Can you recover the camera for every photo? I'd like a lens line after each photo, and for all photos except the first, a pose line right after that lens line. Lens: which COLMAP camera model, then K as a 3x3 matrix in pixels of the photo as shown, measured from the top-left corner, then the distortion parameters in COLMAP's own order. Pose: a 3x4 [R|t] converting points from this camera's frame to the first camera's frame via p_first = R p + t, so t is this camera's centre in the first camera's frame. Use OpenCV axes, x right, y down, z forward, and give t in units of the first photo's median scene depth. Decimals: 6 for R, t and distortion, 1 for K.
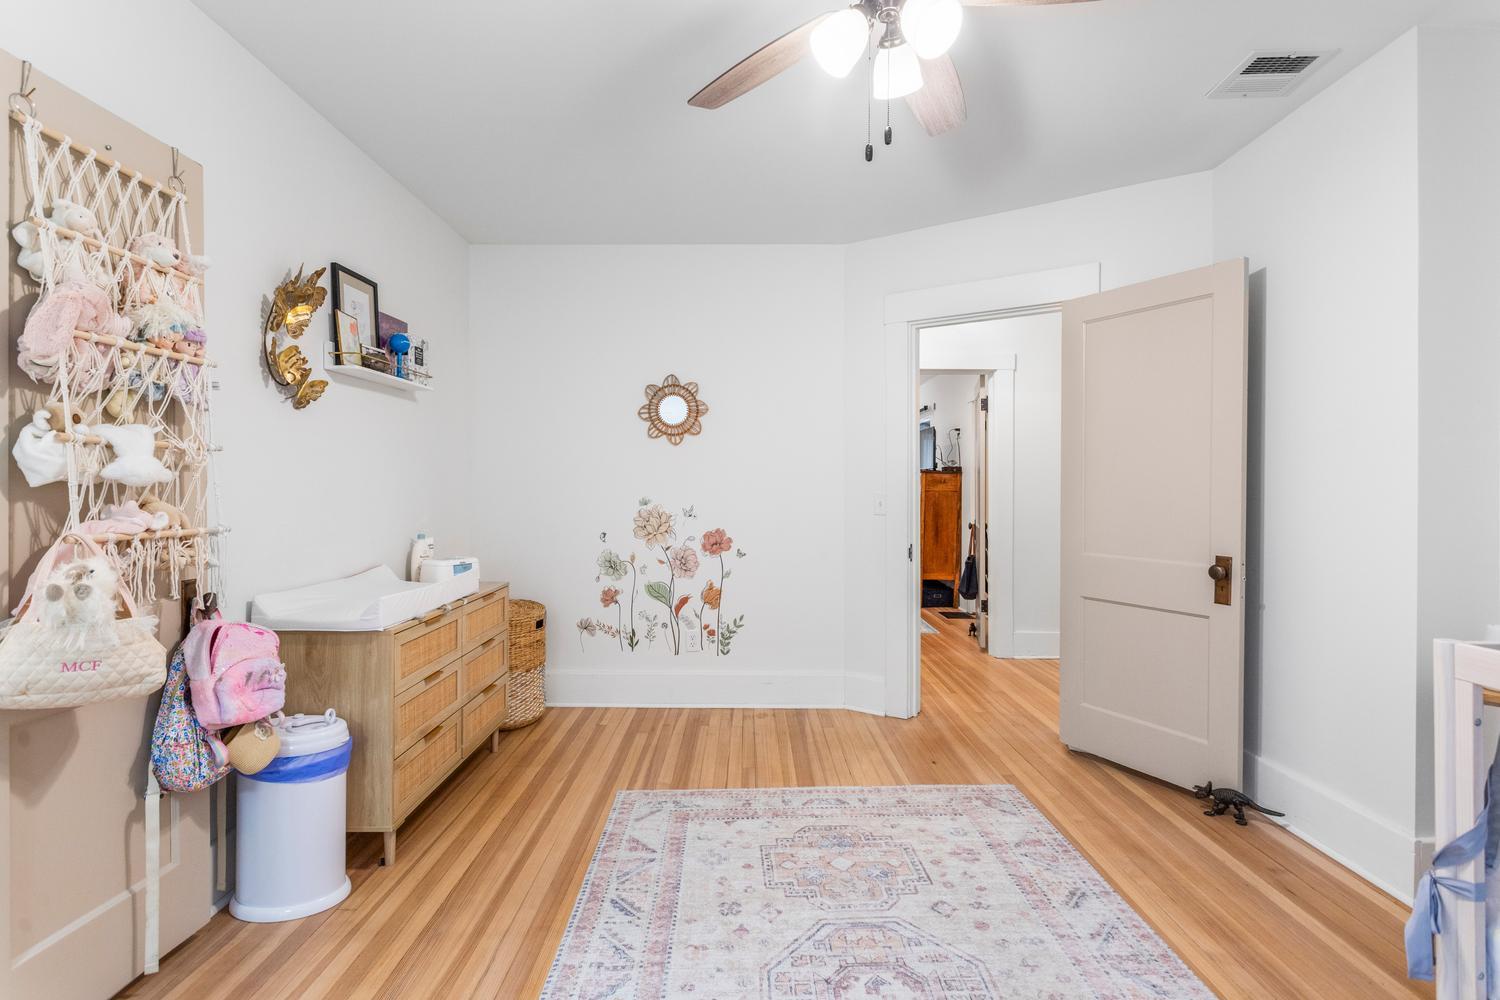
lens RADIAL K [[718.2, 0, 748.5], [0, 718.2, 494.5], [0, 0, 1]] dist [0.000046, 0.001558]
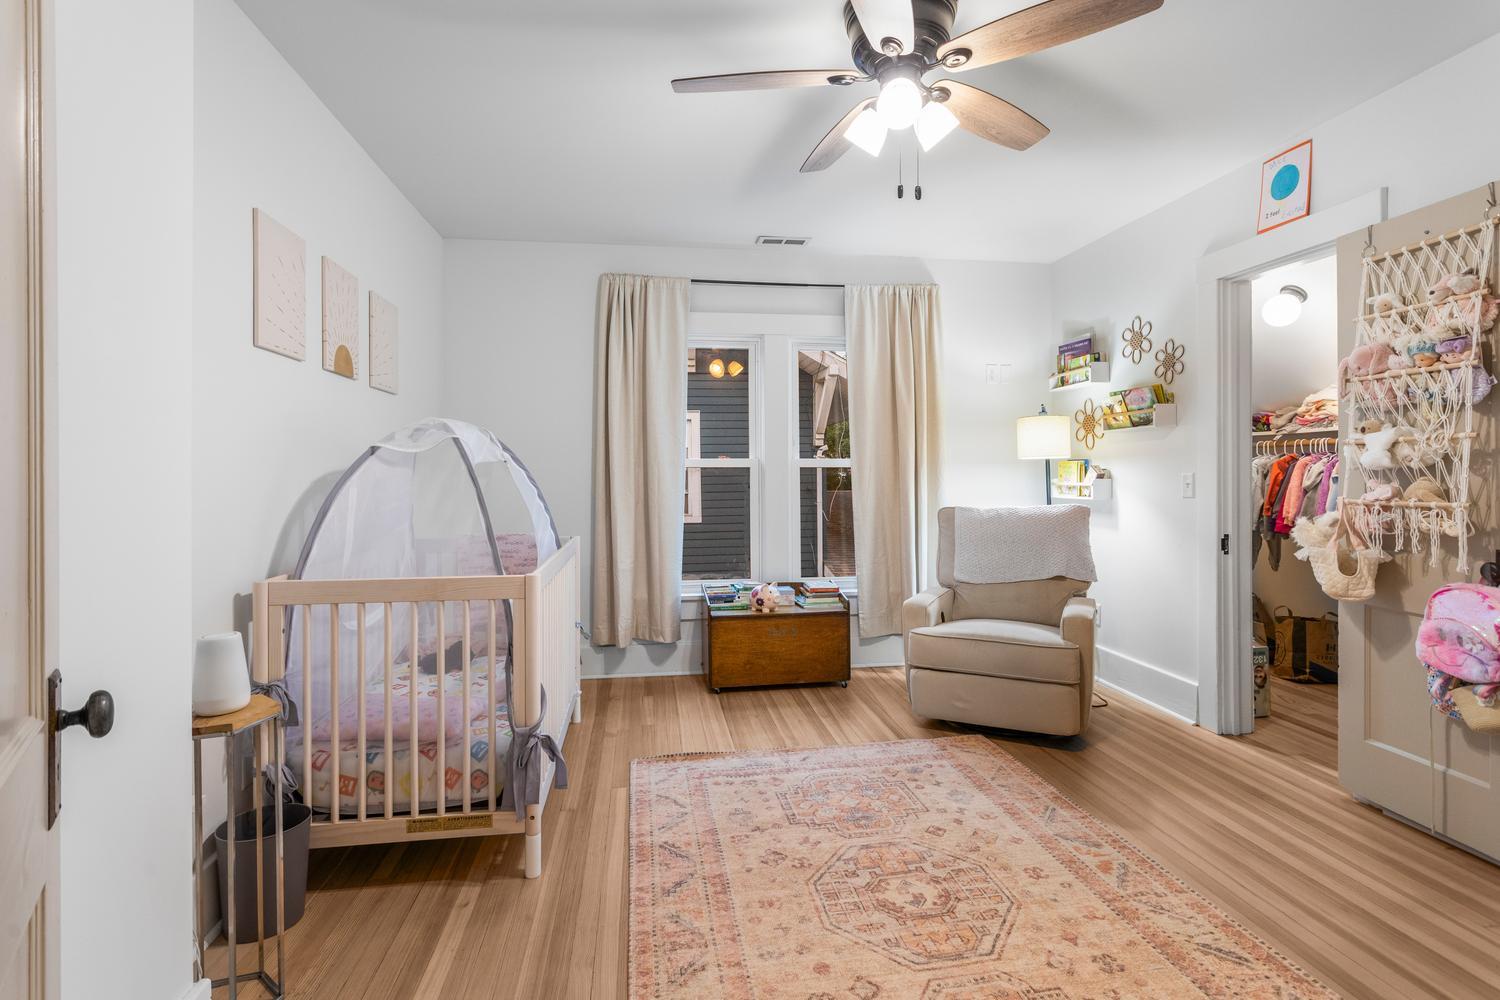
lens RADIAL K [[718.2, 0, 748.5], [0, 718.2, 494.5], [0, 0, 1]] dist [0.000046, 0.001558]
pose [[-0.990266, 0.008078, -0.138952, 0.558834], [0.004261, 0.999606, 0.027742, -0.005004], [0.139121, 0.026880, -0.989910, 1.940540]]
